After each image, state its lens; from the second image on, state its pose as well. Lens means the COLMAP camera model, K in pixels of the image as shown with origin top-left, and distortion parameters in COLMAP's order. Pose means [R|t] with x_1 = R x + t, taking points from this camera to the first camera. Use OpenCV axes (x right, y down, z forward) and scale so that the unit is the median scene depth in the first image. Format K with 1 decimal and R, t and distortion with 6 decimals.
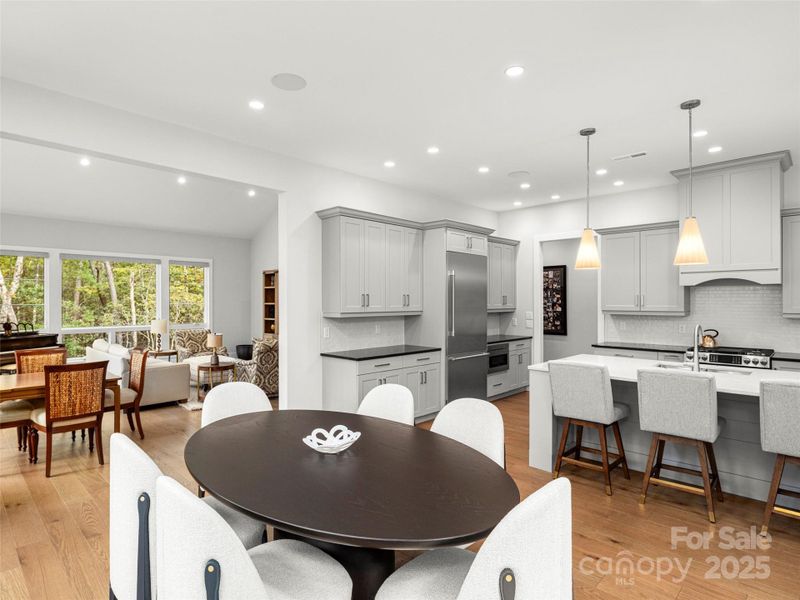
lens RADIAL K [[438.1, 0, 396.9], [0, 438.1, 301.7], [0, 0, 1]] dist [-0.022549, -0.001387]
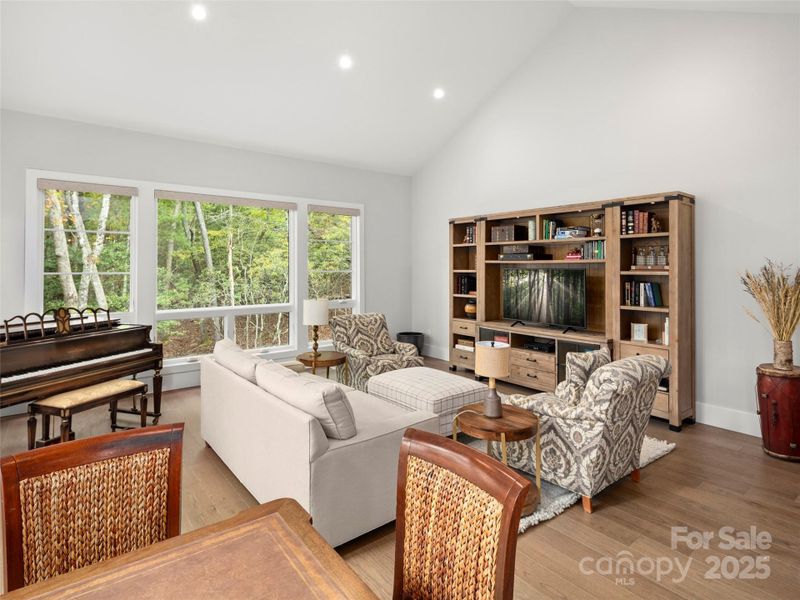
lens RADIAL K [[438.1, 0, 402.6], [0, 438.1, 262.7], [0, 0, 1]] dist [-0.022549, -0.001387]
pose [[0.990549, -0.001228, -0.137156, -0.261125], [-0.000677, 0.999904, -0.013847, 0.001449], [0.137160, 0.013809, 0.990453, 0.329668]]
